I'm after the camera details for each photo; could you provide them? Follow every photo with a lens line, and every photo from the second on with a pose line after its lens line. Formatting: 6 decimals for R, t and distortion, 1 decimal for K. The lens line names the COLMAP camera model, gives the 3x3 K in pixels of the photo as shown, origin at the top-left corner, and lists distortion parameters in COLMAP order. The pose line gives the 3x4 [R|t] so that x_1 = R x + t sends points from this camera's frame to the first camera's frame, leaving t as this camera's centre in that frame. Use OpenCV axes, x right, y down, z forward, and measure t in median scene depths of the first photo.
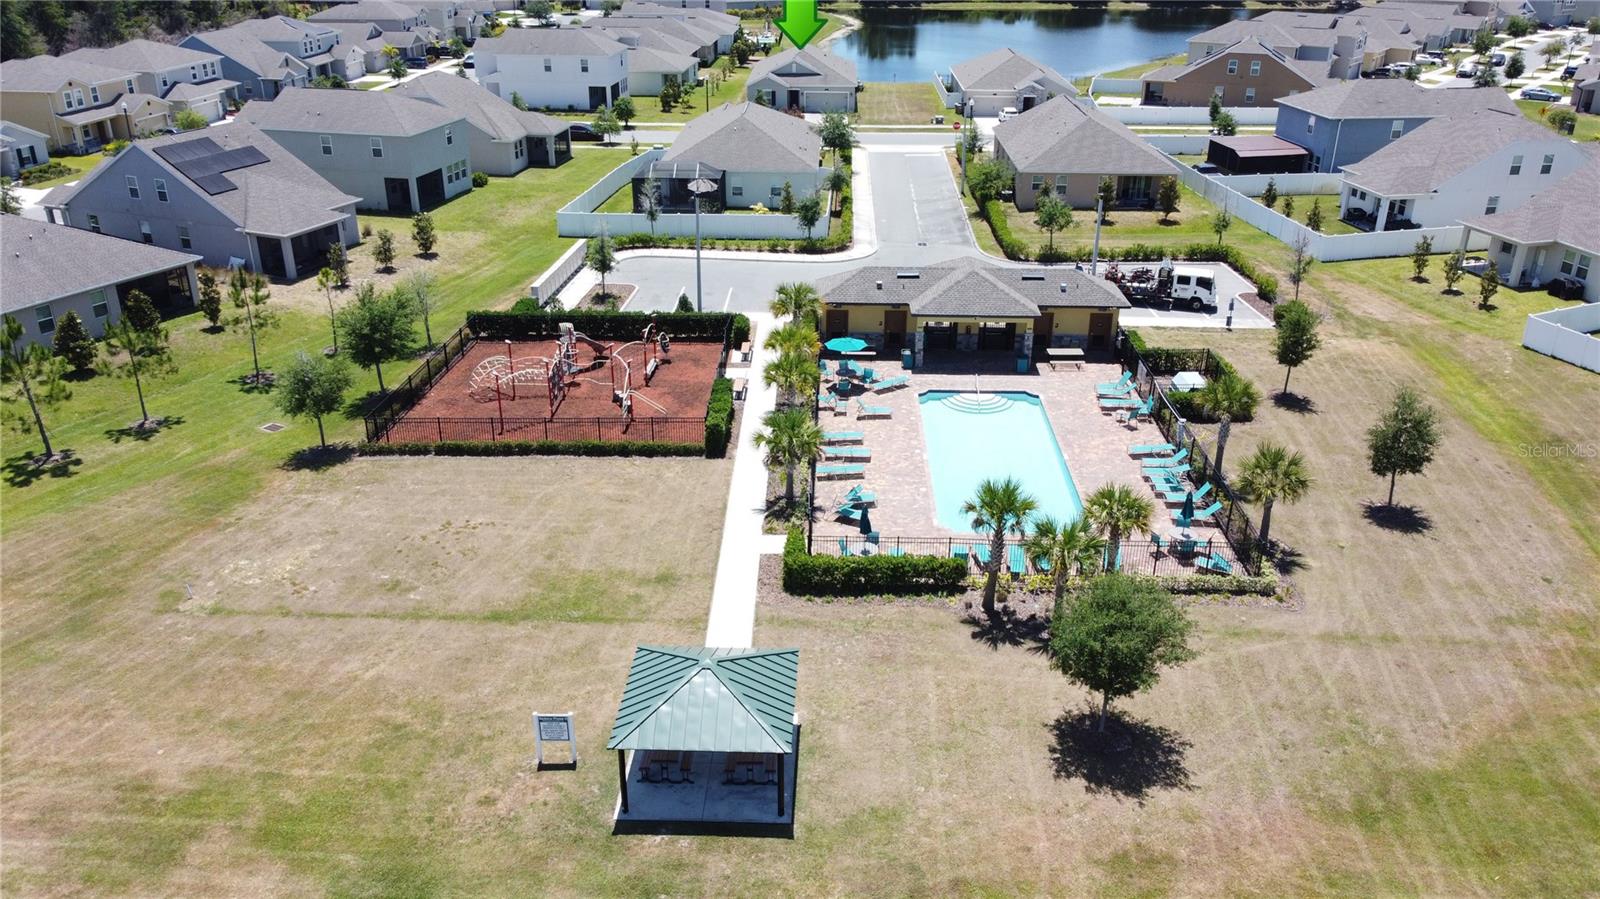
lens RADIAL K [[1205.9, 0, 800.0], [0, 1205.9, 449.5], [0, 0, 1]] dist [-0.033612, -0.002537]
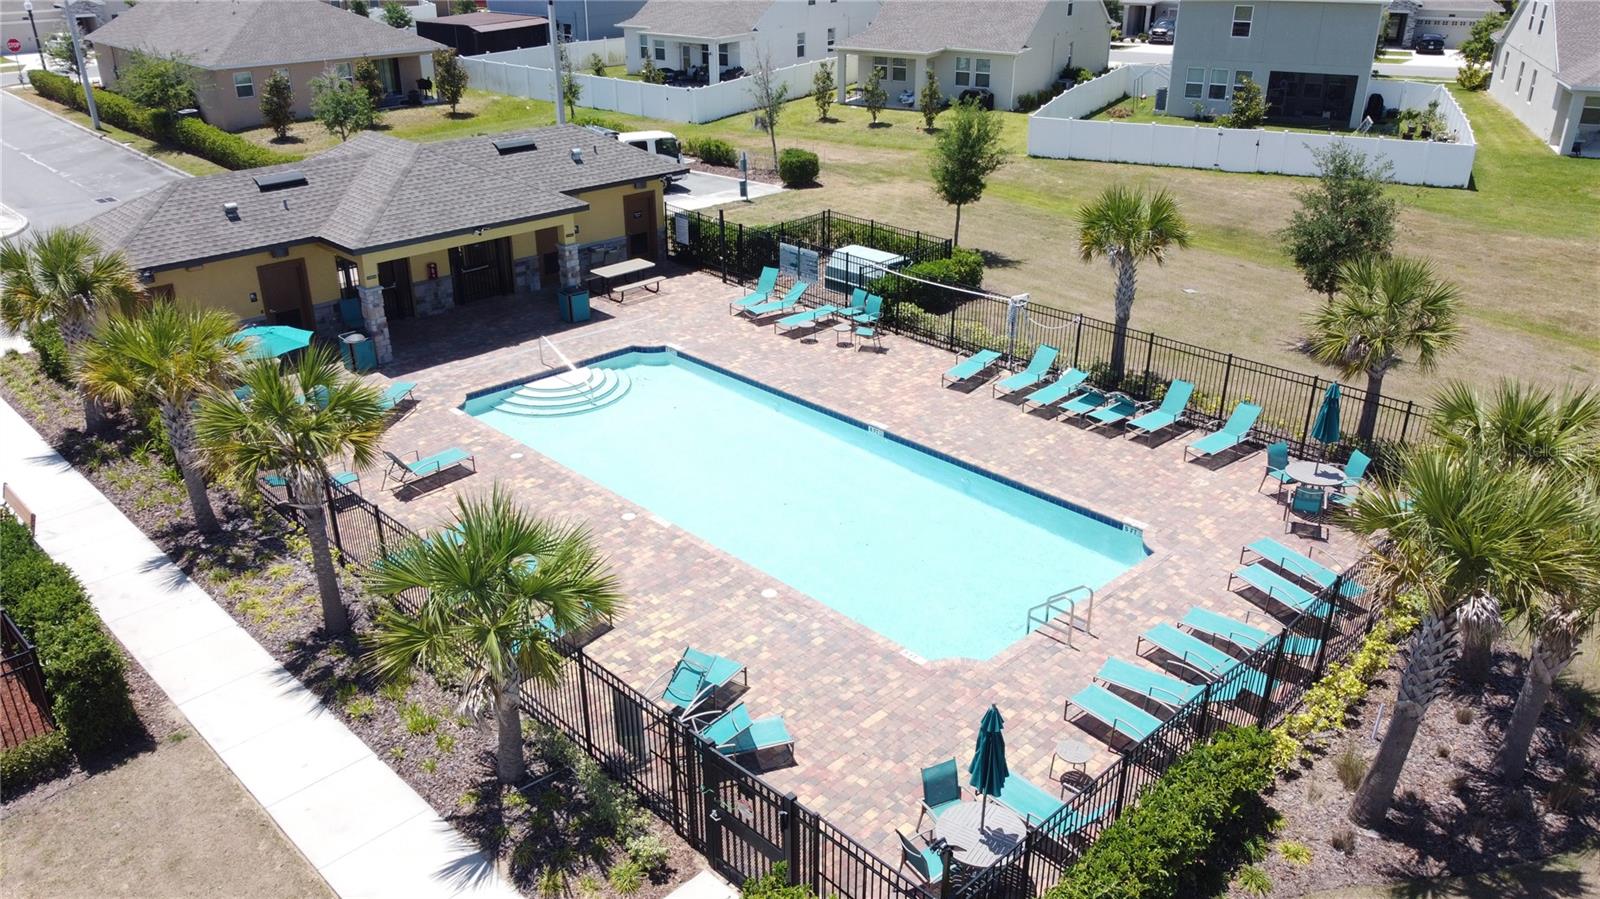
lens RADIAL K [[1213.1, 0, 800.0], [0, 1213.1, 449.5], [0, 0, 1]] dist [0.004363, -0.003266]
pose [[0.694066, -0.298820, 0.654964, -0.109030], [0.298099, 0.947417, 0.116352, -0.043656], [-0.655293, 0.114488, 0.746648, 0.548866]]
